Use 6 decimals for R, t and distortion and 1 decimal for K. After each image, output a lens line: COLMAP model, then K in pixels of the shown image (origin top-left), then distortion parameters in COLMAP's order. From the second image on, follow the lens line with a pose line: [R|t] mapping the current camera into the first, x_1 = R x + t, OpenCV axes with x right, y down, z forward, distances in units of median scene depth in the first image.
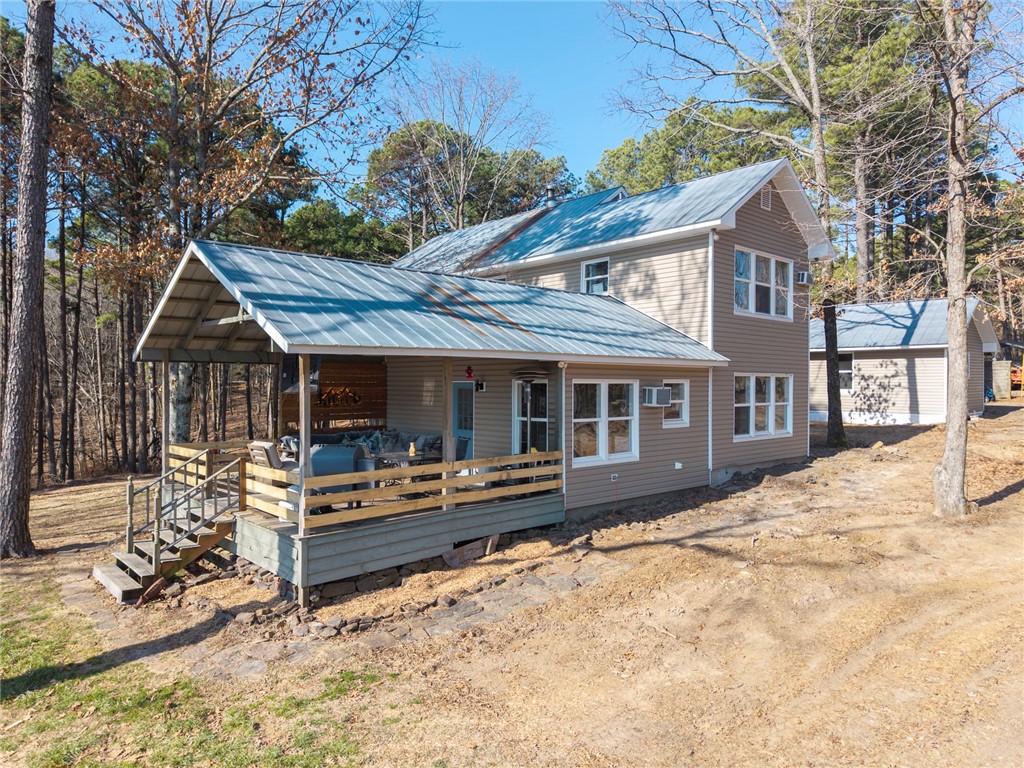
lens RADIAL K [[679.2, 0, 512.0], [0, 679.2, 384.0], [0, 0, 1]] dist [0.004646, -0.000485]
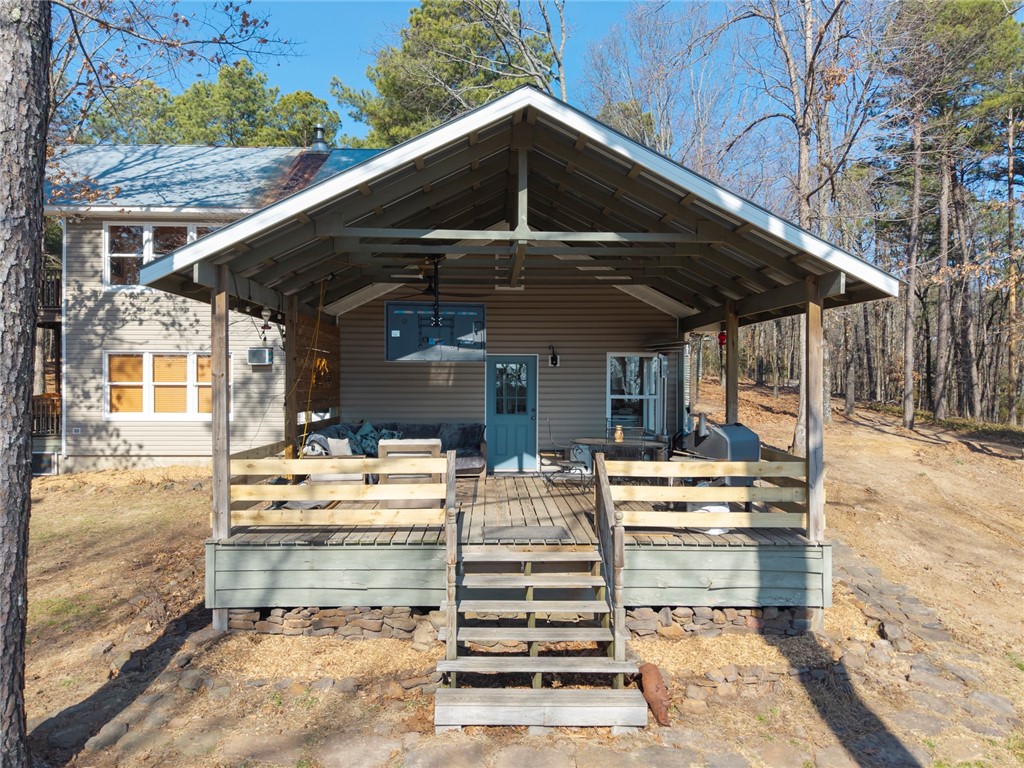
lens RADIAL K [[692.5, 0, 512.0], [0, 692.5, 384.0], [0, 0, 1]] dist [0.000404, -0.002206]
pose [[0.649791, 0.000375, 0.760113, -0.648492], [-0.002074, 0.999997, 0.001279, 0.027673], [-0.760110, -0.002407, 0.649790, 0.438766]]
